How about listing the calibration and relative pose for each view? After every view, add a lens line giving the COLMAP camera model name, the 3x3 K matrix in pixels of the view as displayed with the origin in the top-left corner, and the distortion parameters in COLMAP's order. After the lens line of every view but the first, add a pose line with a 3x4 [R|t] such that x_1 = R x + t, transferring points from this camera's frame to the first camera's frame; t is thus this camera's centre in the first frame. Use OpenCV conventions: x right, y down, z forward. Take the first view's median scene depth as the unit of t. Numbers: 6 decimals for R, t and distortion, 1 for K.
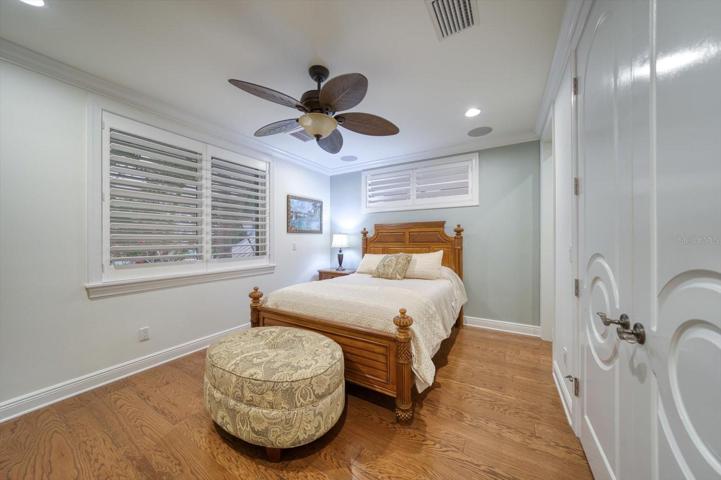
lens RADIAL K [[251.6, 0, 360.5], [0, 251.6, 240.0], [0, 0, 1]] dist [0.000074, 0.000028]
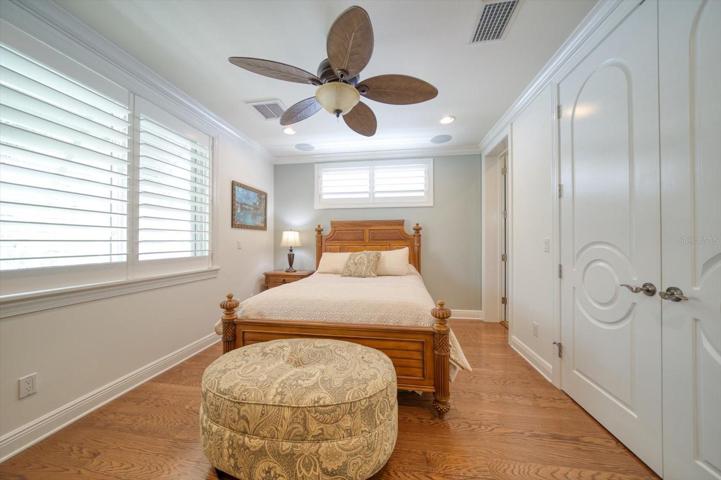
lens RADIAL K [[255.6, 0, 360.5], [0, 255.6, 240.0], [0, 0, 1]] dist [-0.006523, -0.000025]
pose [[0.921557, 0.005748, 0.388201, -0.353391], [-0.001244, 0.999929, -0.011854, 0.031627], [-0.388241, 0.010441, 0.921499, 0.131579]]
